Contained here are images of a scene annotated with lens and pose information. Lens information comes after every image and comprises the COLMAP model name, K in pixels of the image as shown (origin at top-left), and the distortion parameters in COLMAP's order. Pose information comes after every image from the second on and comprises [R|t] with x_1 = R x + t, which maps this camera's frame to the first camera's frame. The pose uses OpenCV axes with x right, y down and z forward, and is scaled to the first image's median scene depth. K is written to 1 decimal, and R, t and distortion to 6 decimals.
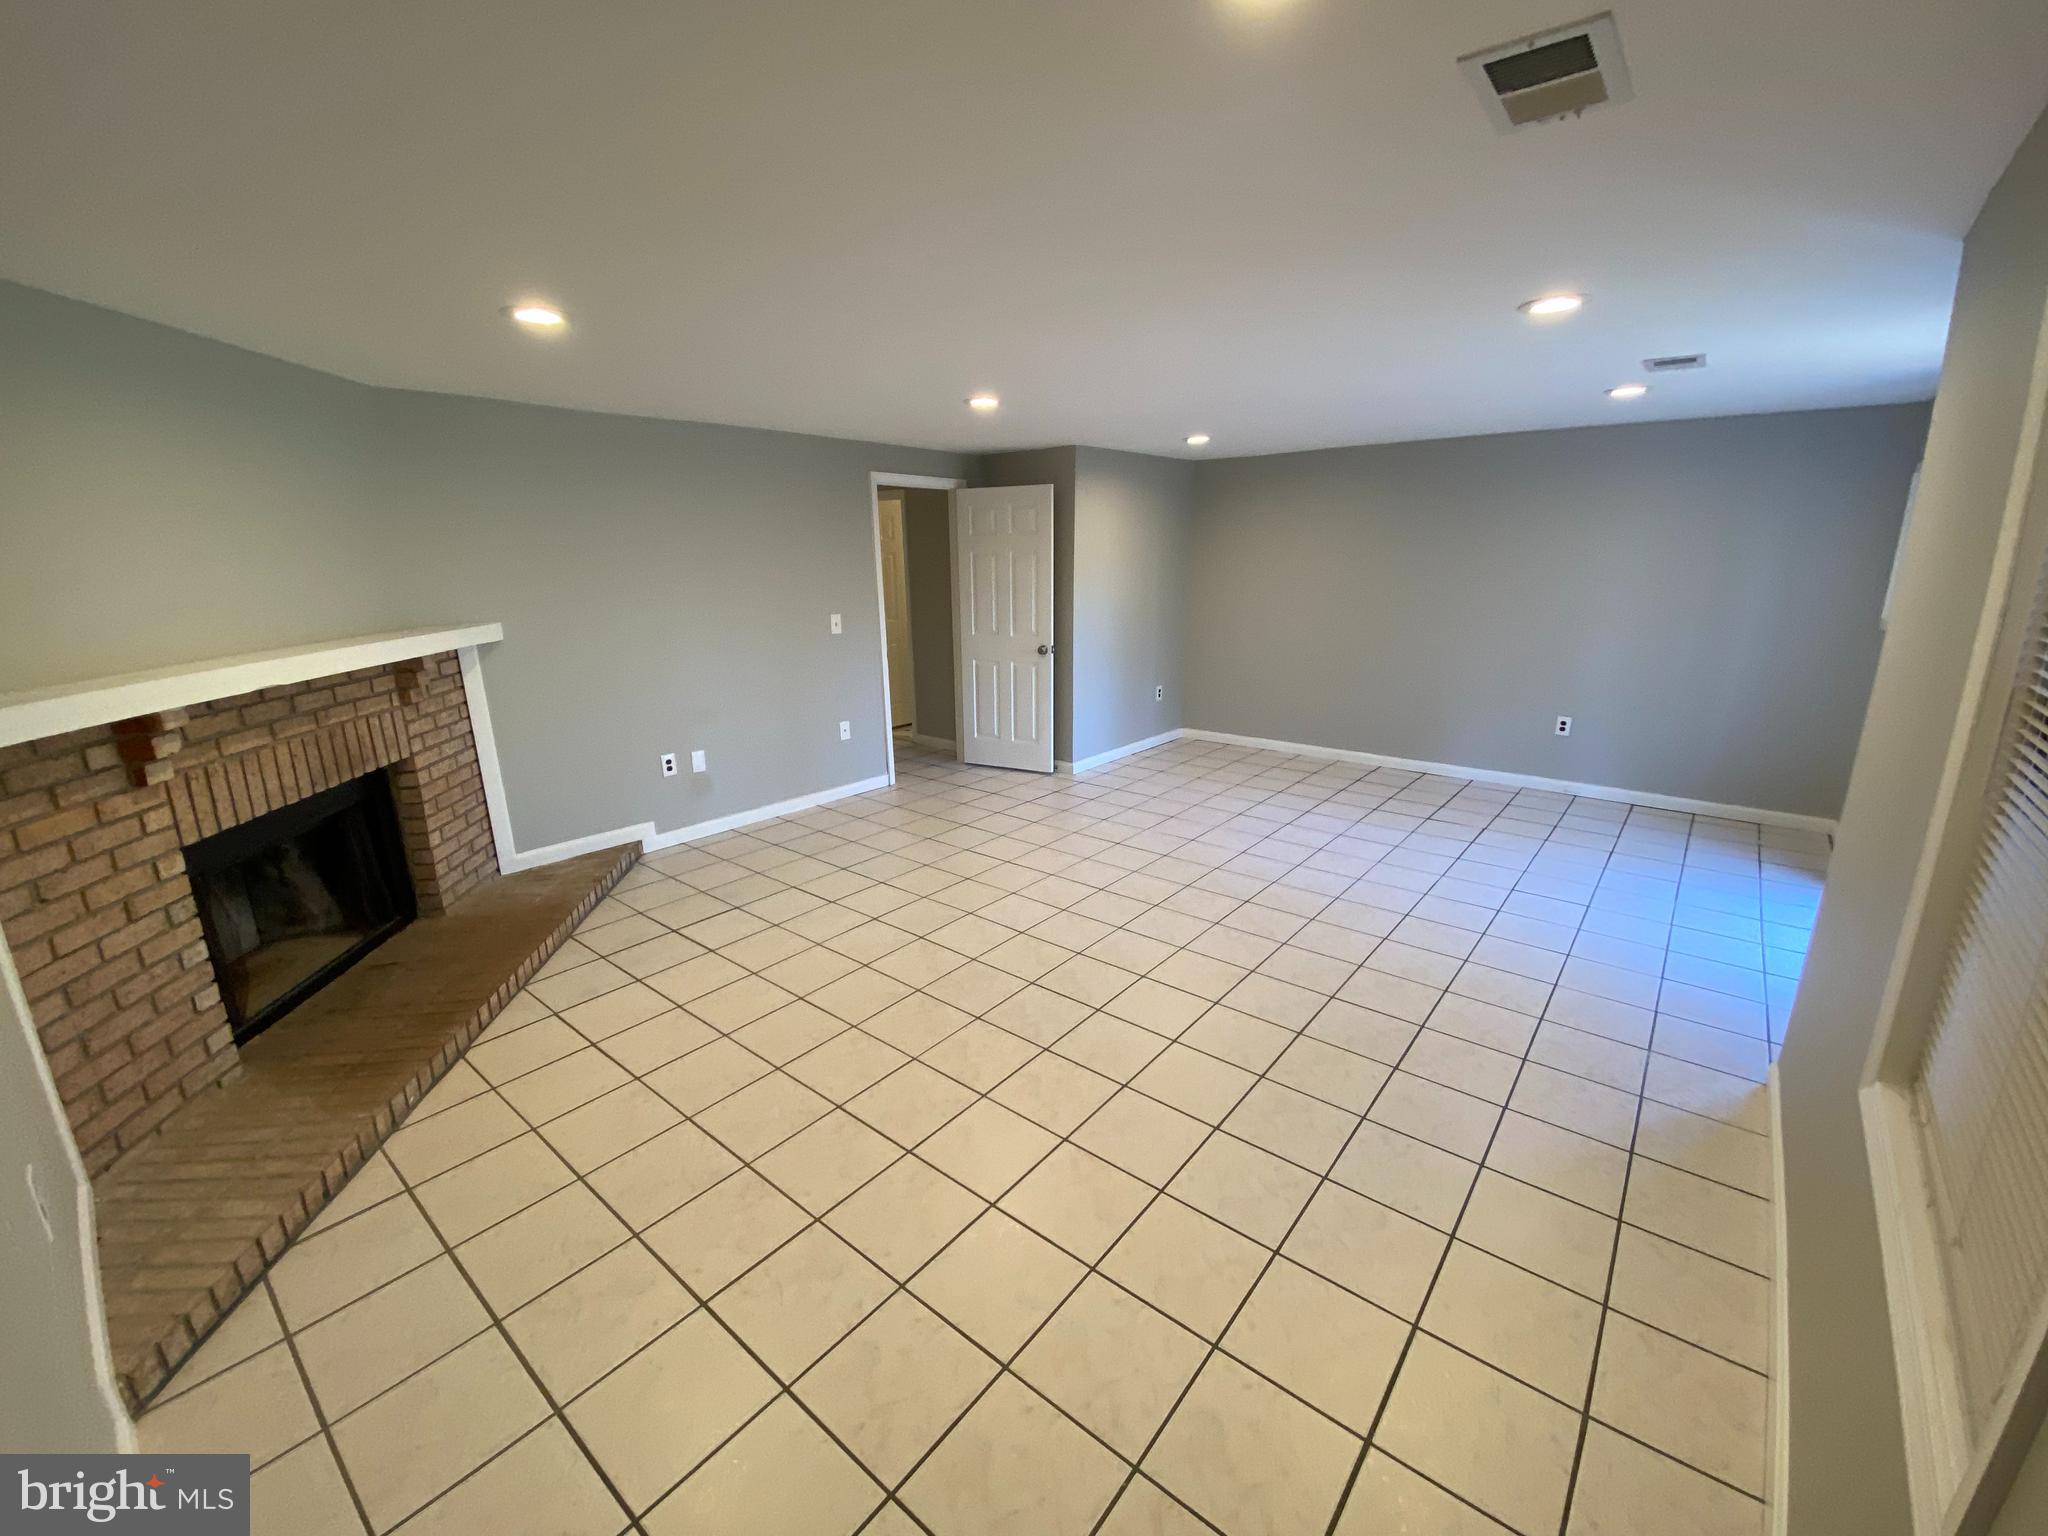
lens RADIAL K [[872.6, 0, 1028.1], [0, 872.6, 760.6], [0, 0, 1]] dist [0.011497, -0.016335]
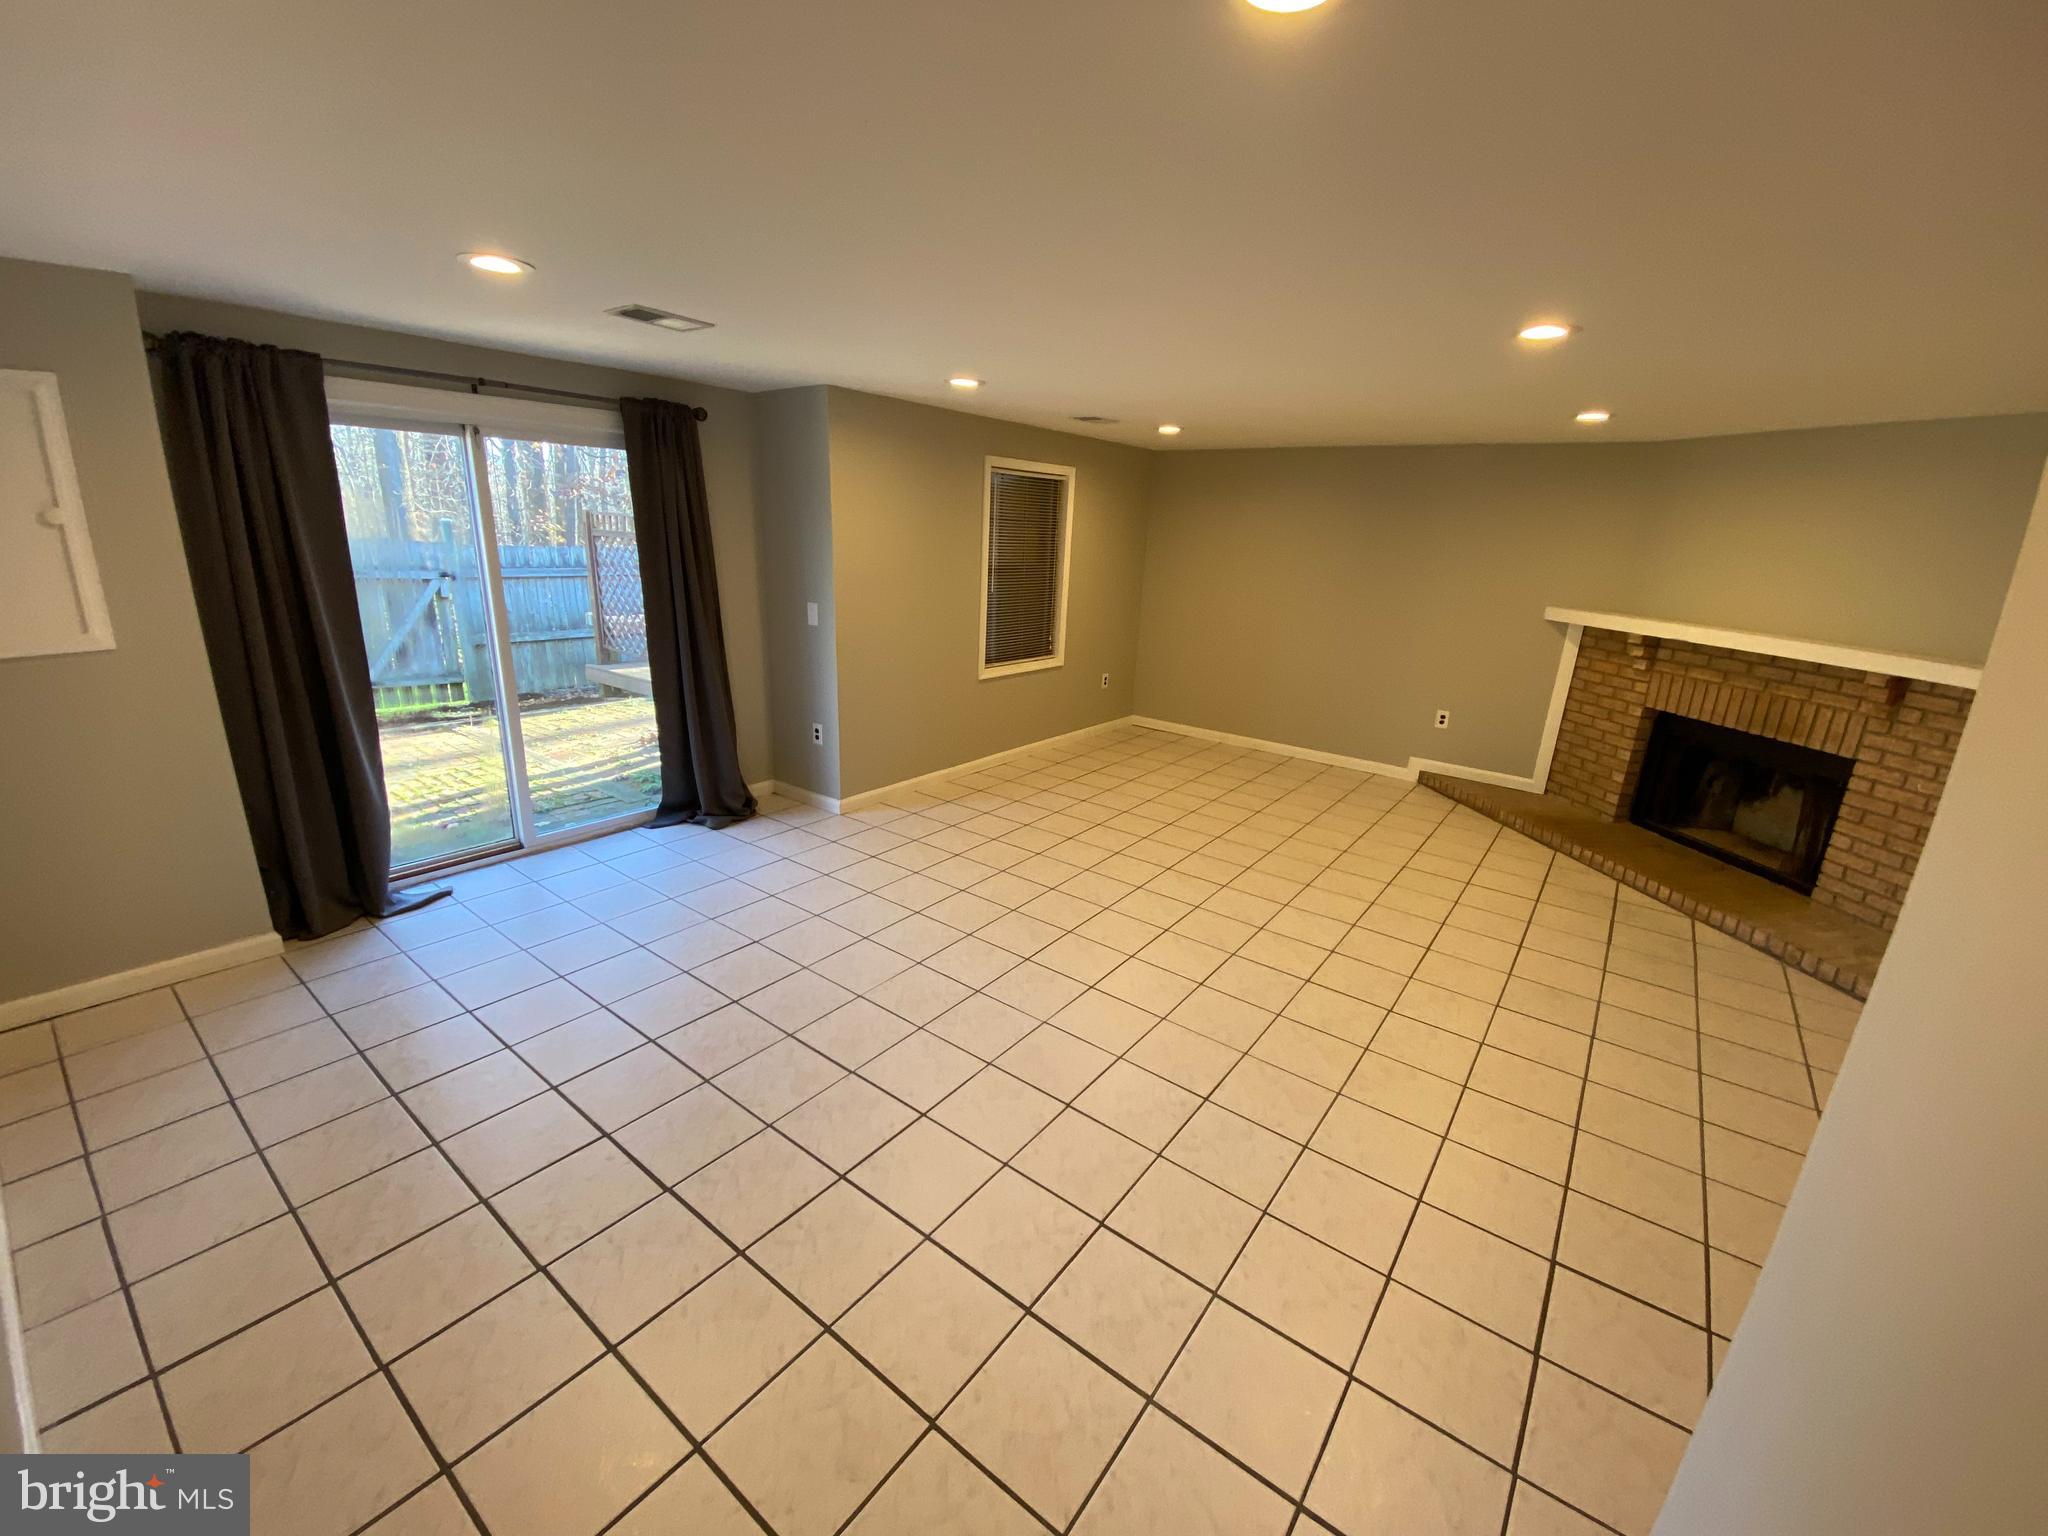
lens RADIAL K [[822.7, 0, 982.7], [0, 822.7, 742.2], [0, 0, 1]] dist [-0.011837, -0.000231]
pose [[-0.999155, -0.038816, 0.013534, 0.376685], [-0.027720, 0.879307, 0.475448, -0.475745], [-0.030355, 0.474671, -0.879640, 1.903190]]
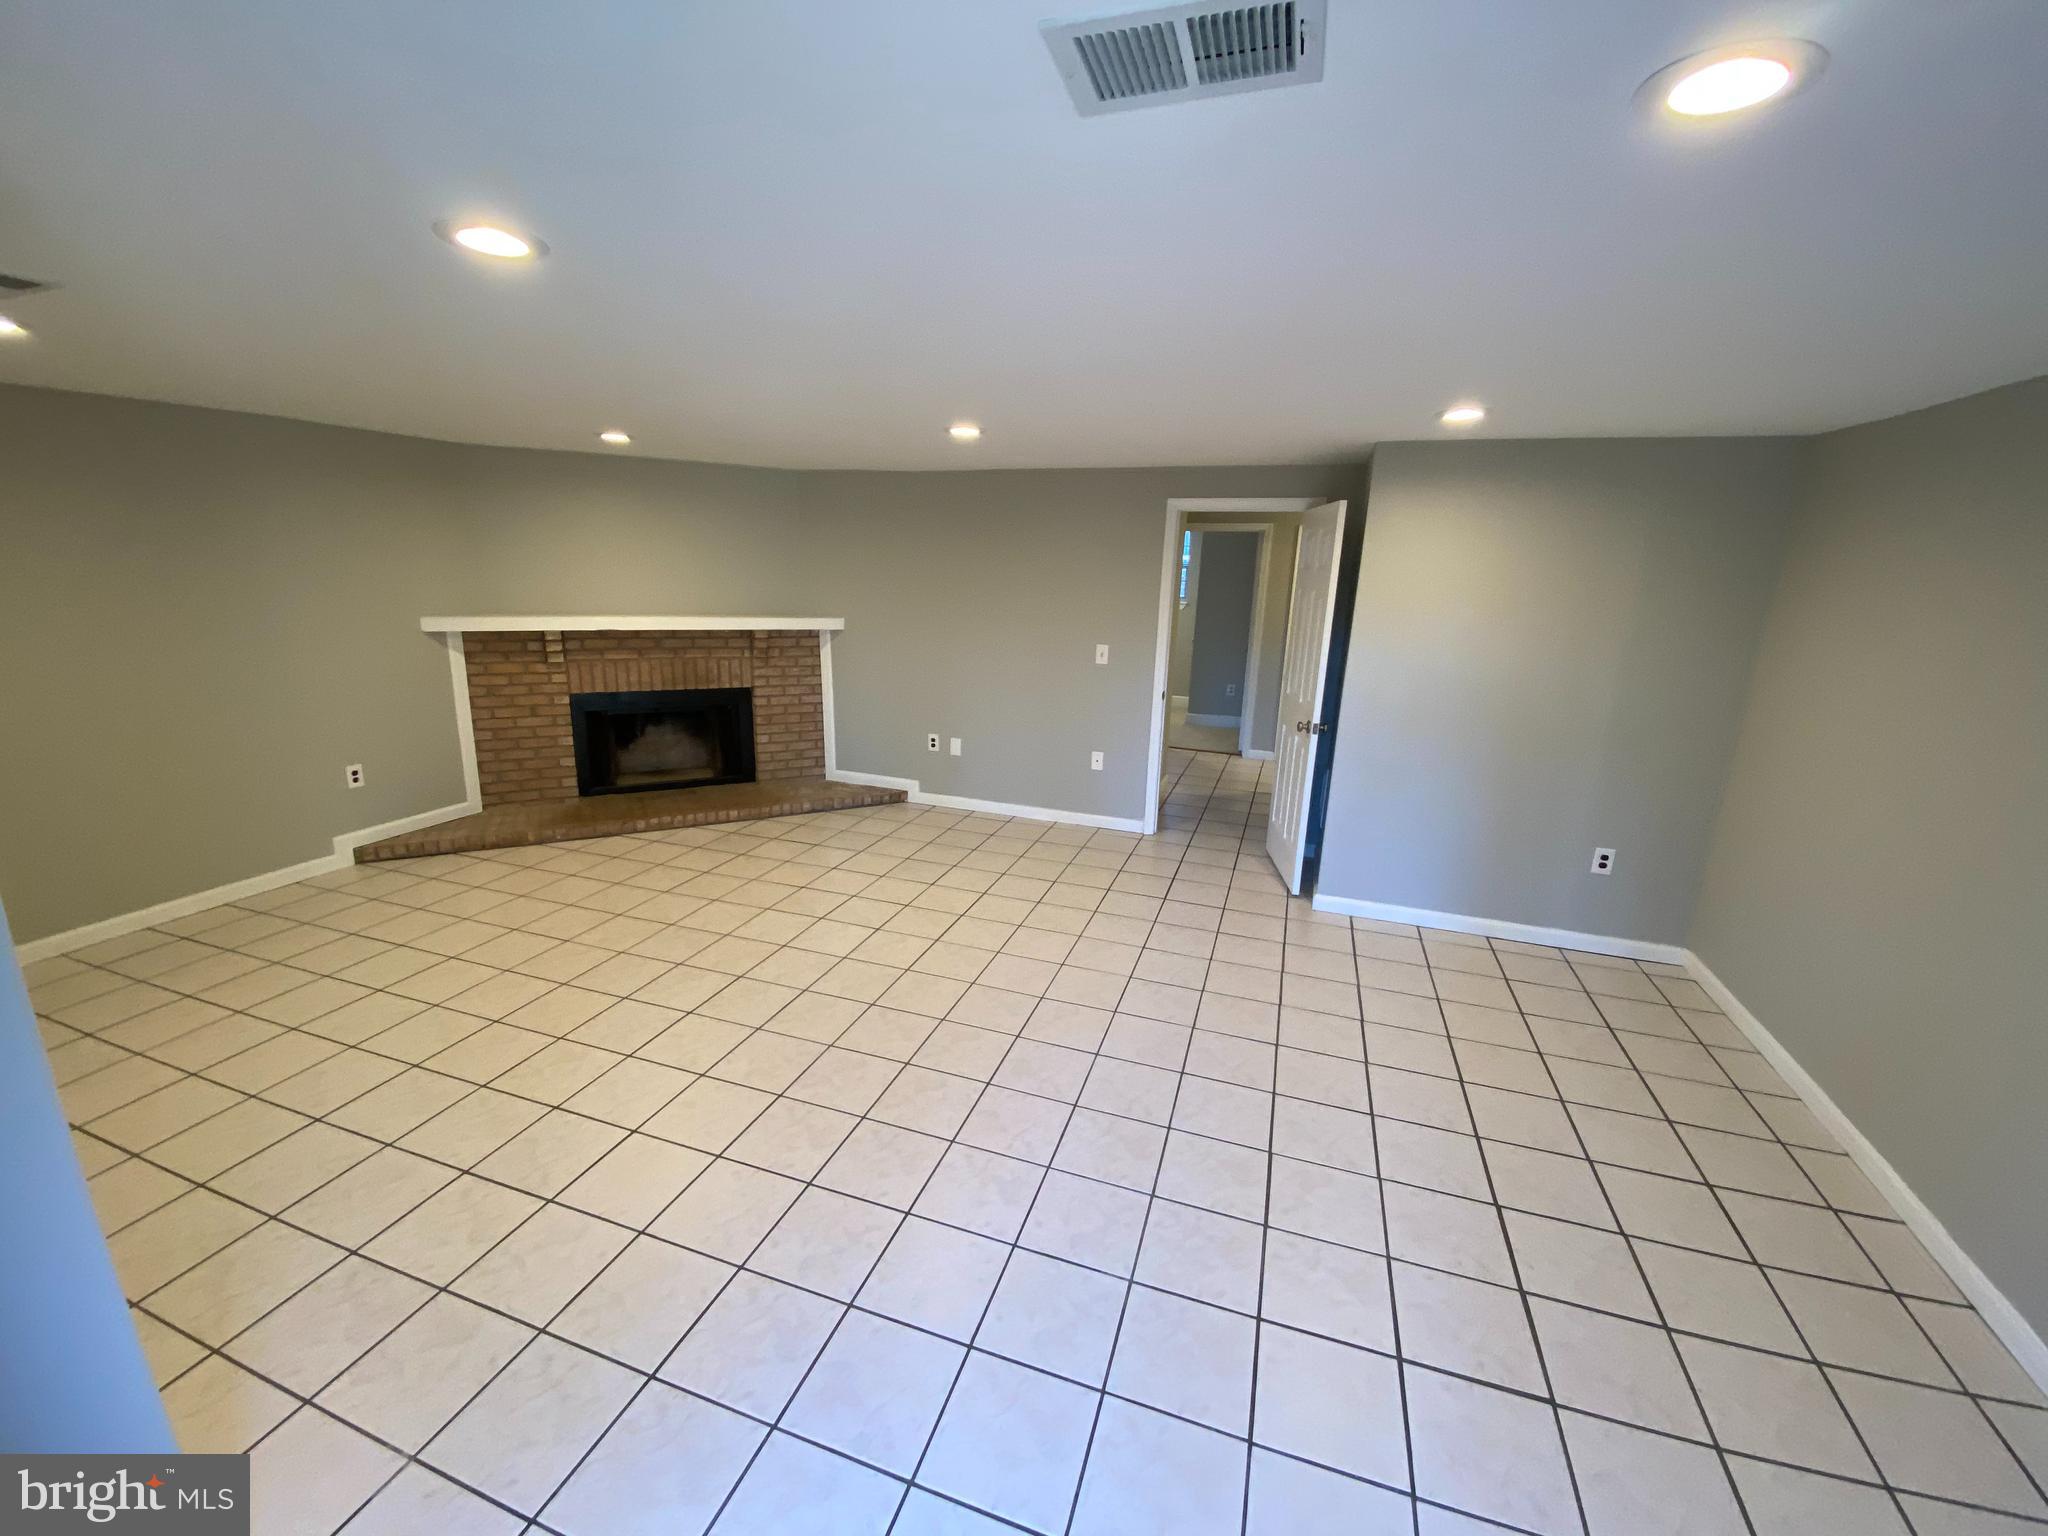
lens RADIAL K [[836.9, 0, 1024.2], [0, 836.9, 764.8], [0, 0, 1]] dist [0.013487, -0.018167]
pose [[0.326410, 0.239104, -0.914486, 0.995761], [-0.251983, 0.954477, 0.159619, -0.253273], [0.911022, 0.178334, 0.371802, 0.891397]]
